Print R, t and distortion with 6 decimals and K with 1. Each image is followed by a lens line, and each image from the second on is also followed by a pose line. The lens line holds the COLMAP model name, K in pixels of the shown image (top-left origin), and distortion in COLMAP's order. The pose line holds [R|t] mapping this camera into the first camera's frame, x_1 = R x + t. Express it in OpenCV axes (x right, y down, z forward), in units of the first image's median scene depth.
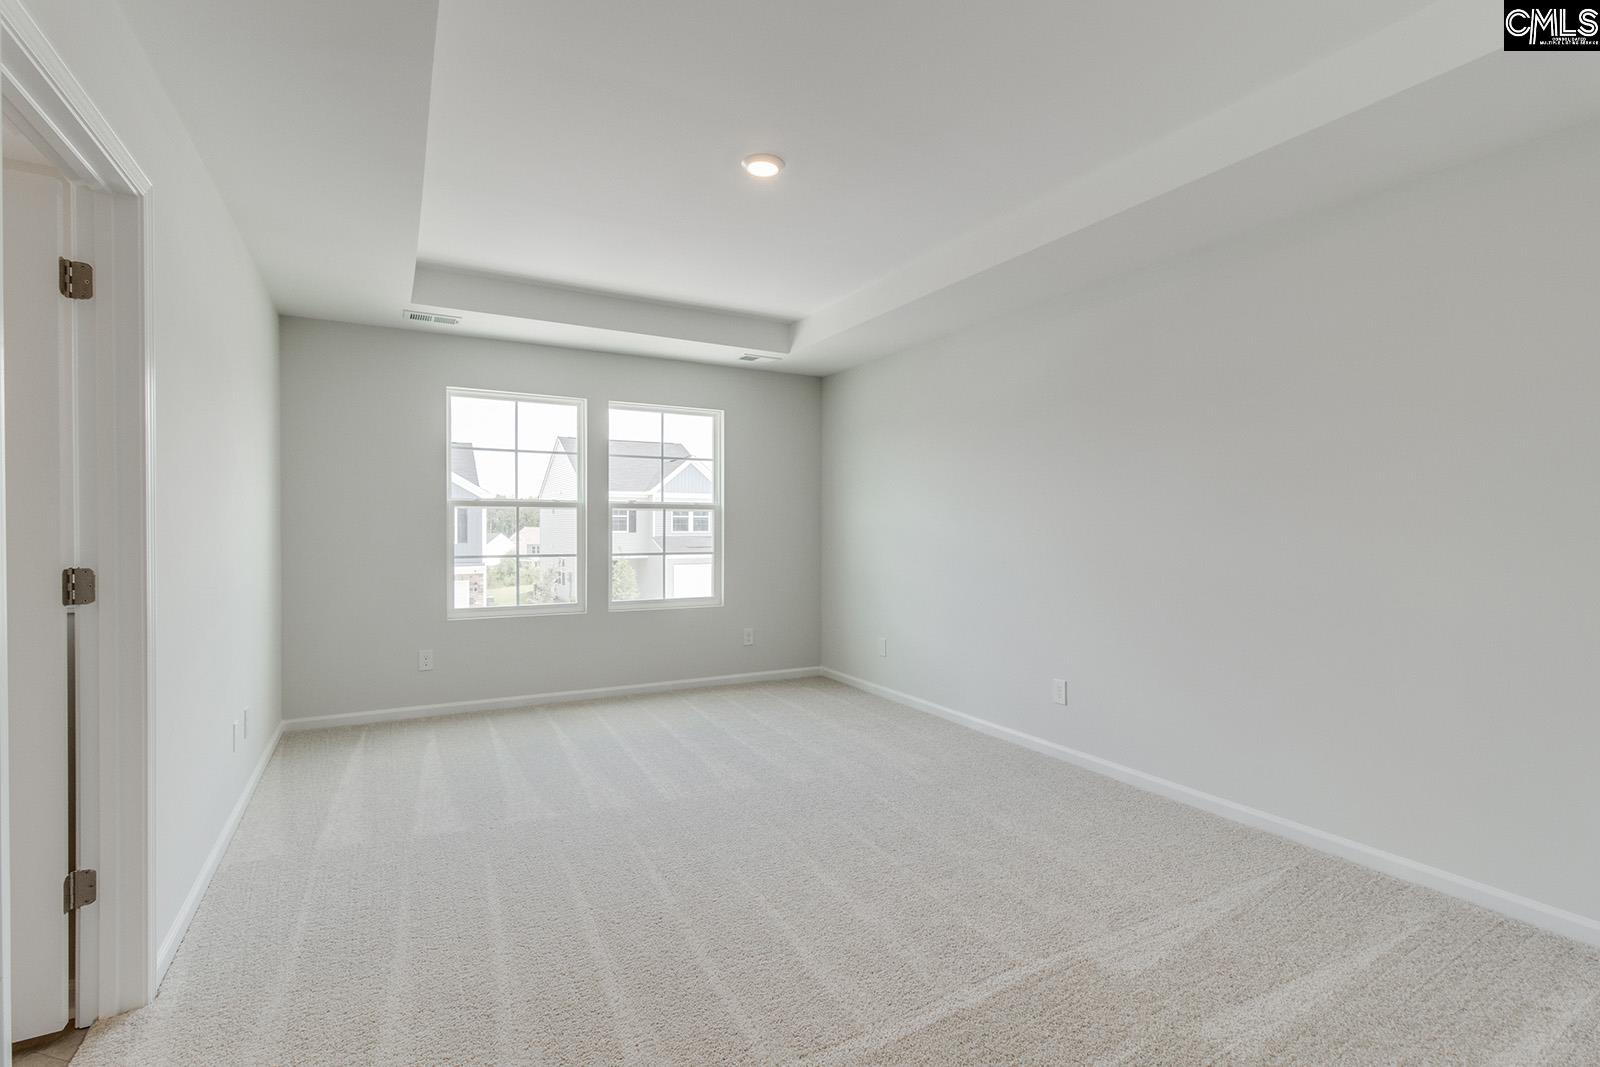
lens RADIAL K [[741.9, 0, 803.6], [0, 741.9, 527.2], [0, 0, 1]] dist [0.002958, 0.000731]
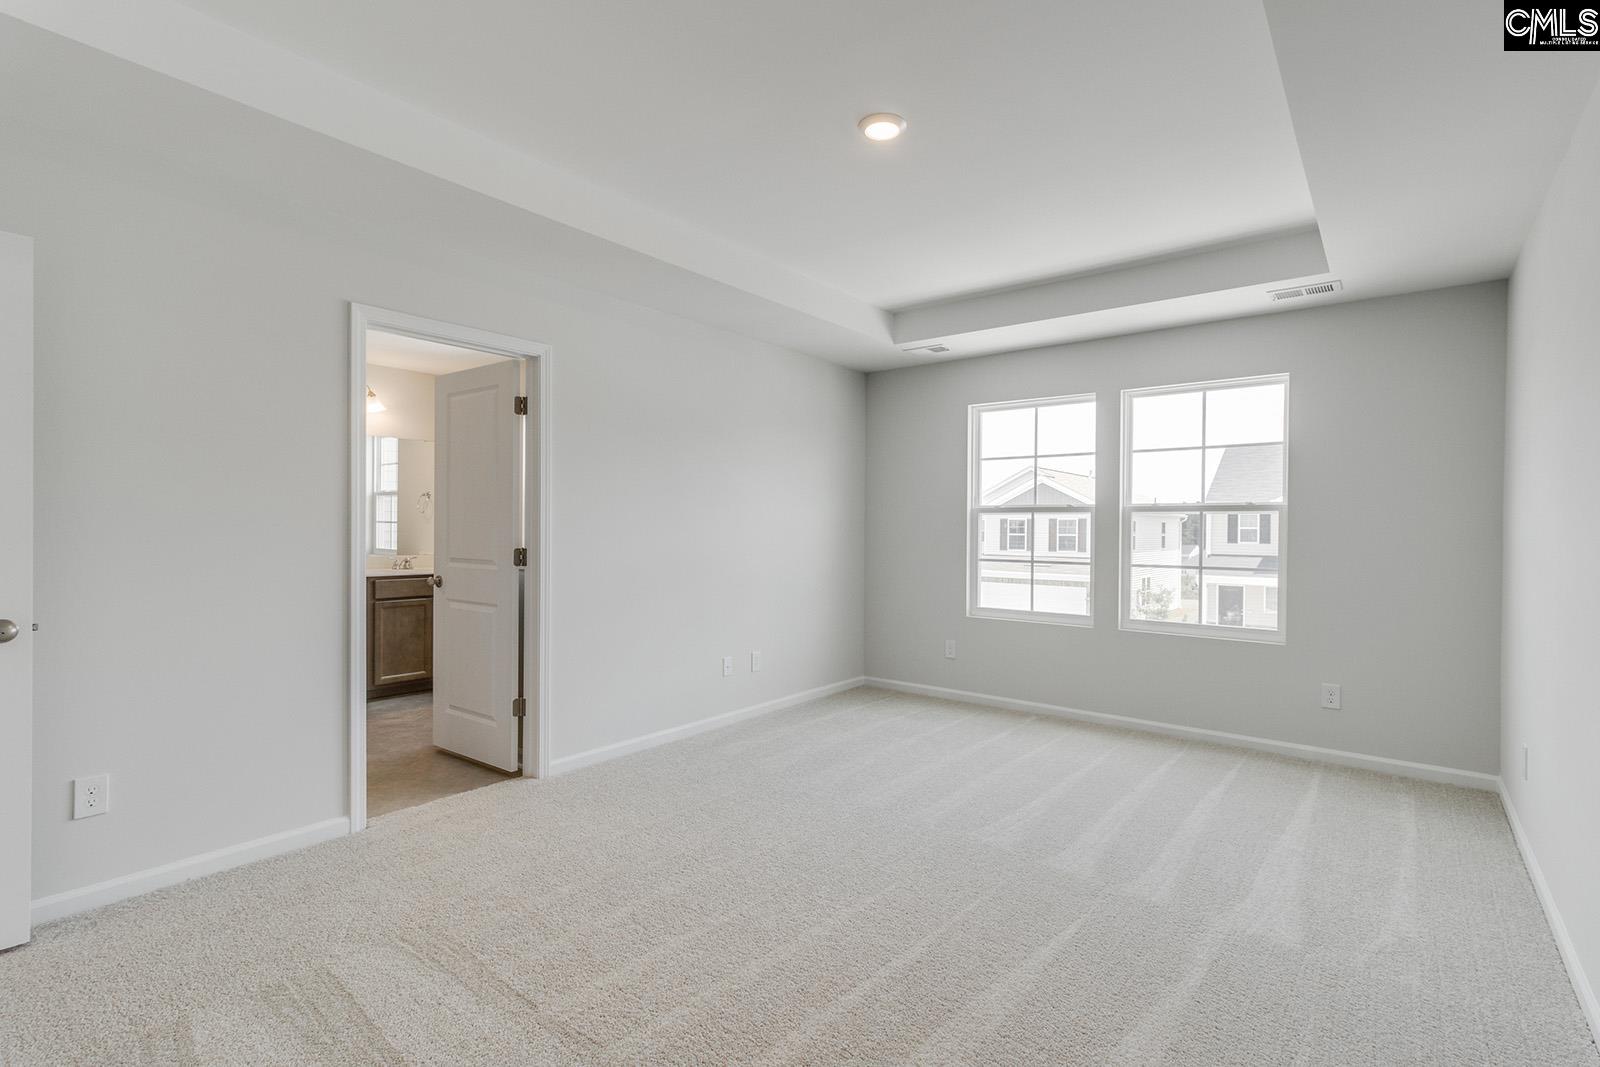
lens RADIAL K [[787.6, 0, 798.3], [0, 787.6, 537.0], [0, 0, 1]] dist [0.102294, 0.000169]
pose [[0.409472, 0.009921, -0.912269, 0.458286], [-0.008258, 0.999940, 0.007169, 0.000222], [0.912285, 0.004598, 0.409529, 0.265834]]
